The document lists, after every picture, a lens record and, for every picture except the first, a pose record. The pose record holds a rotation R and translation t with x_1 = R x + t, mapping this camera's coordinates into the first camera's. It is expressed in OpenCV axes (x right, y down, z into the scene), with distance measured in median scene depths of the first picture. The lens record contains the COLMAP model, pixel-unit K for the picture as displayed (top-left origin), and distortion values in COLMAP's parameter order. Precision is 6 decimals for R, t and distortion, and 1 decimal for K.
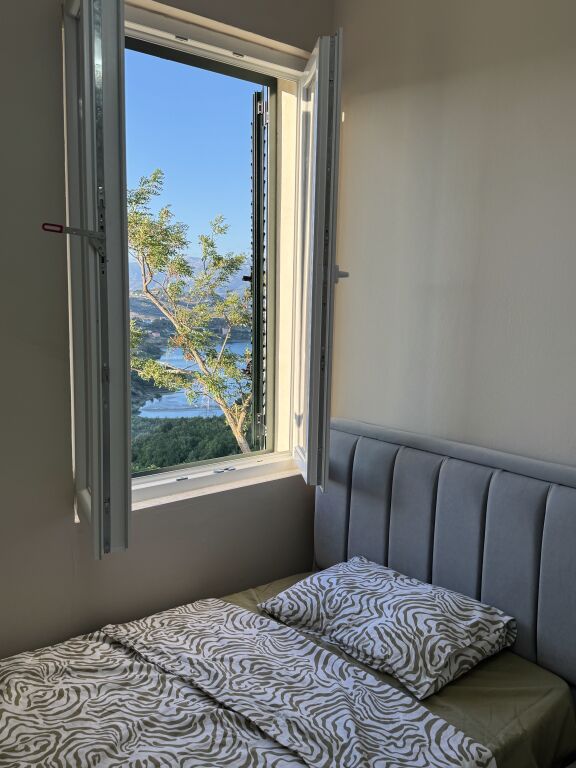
lens RADIAL K [[714.4, 0, 286.0], [0, 714.4, 385.9], [0, 0, 1]] dist [-0.004735, 0.000000]
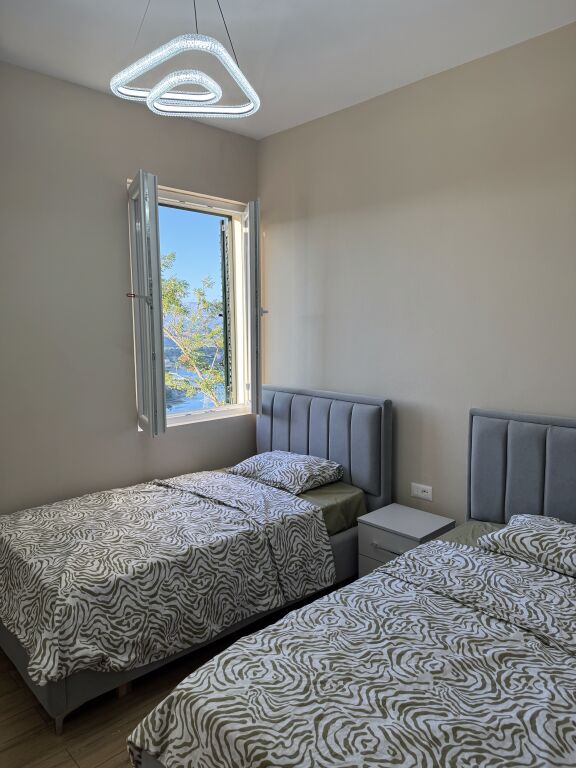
lens RADIAL K [[534.1, 0, 291.5], [0, 534.1, 382.3], [0, 0, 1]] dist [0.003520, 0.001495]
pose [[0.998369, -0.030148, 0.048479, 0.086295], [0.031365, 0.999207, -0.024532, 0.097975], [-0.047701, 0.026013, 0.998523, -0.605022]]
